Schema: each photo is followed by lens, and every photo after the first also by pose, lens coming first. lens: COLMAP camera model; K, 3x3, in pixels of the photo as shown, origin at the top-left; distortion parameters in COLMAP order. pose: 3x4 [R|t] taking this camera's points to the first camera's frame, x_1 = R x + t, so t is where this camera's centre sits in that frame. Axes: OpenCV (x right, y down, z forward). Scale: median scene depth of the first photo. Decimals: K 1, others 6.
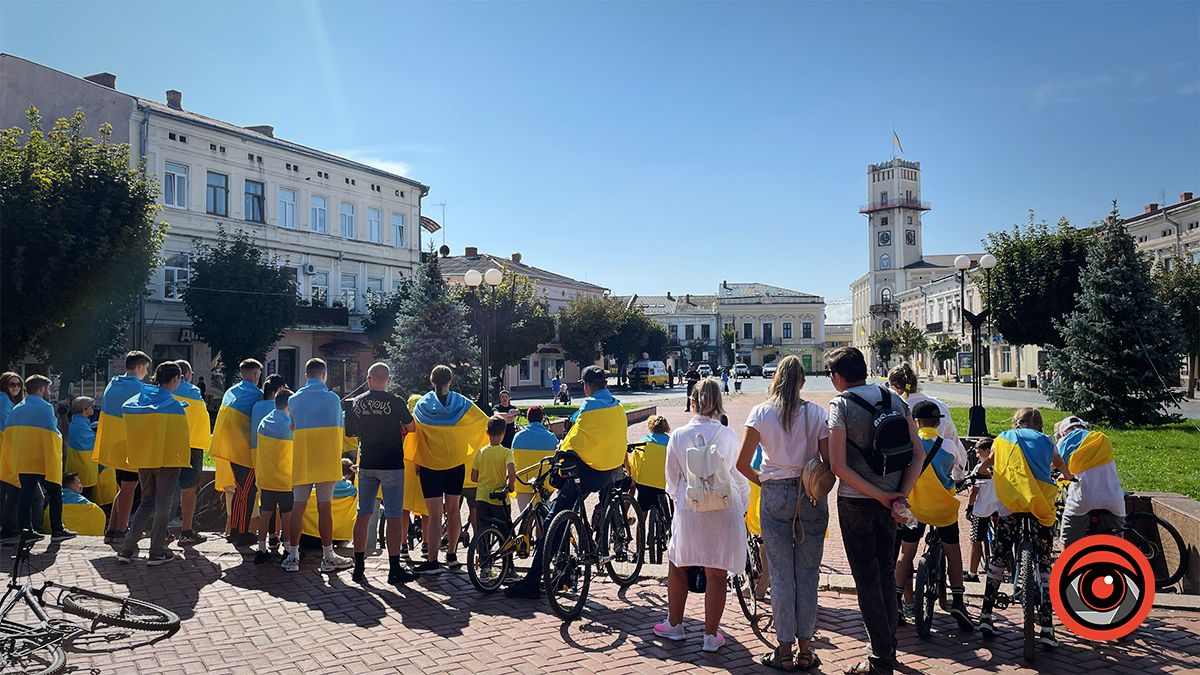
lens RADIAL K [[996.8, 0, 600.0], [0, 996.8, 337.5], [0, 0, 1]] dist [0.091841, -0.137089]
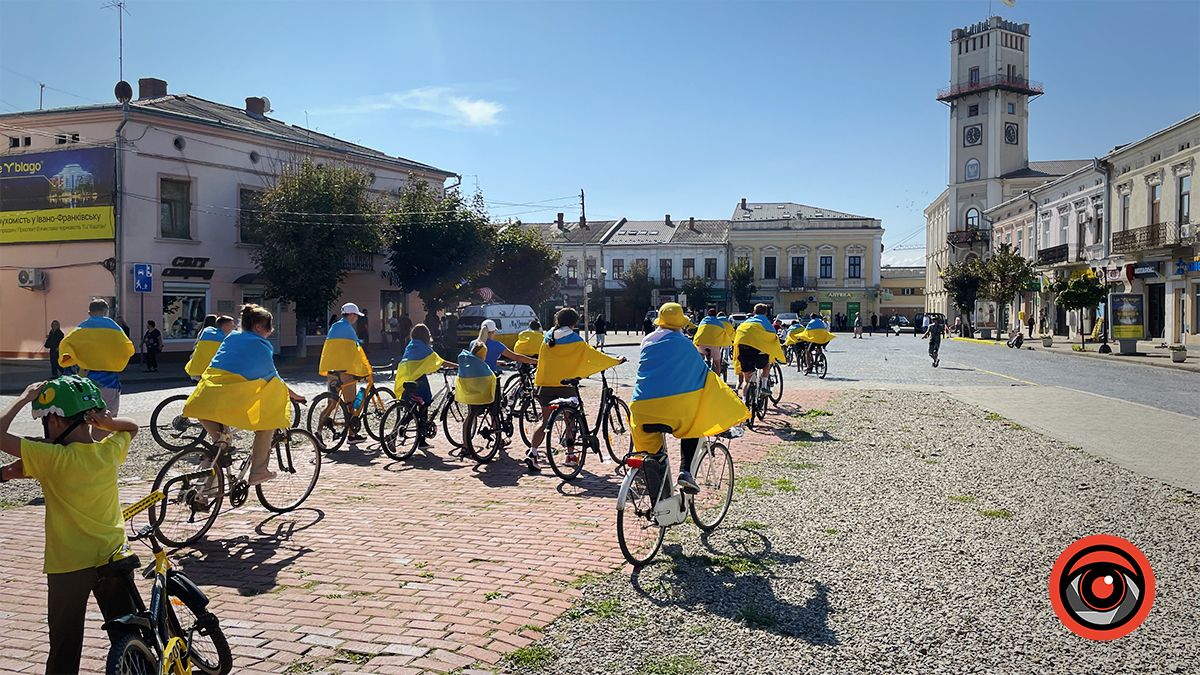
lens RADIAL K [[996.8, 0, 600.0], [0, 996.8, 337.5], [0, 0, 1]] dist [0.091841, -0.137089]
pose [[0.996822, 0.014500, -0.078334, 0.084003], [-0.010553, 0.998665, 0.050570, 0.008180], [0.078963, -0.049583, 0.995644, 0.281606]]
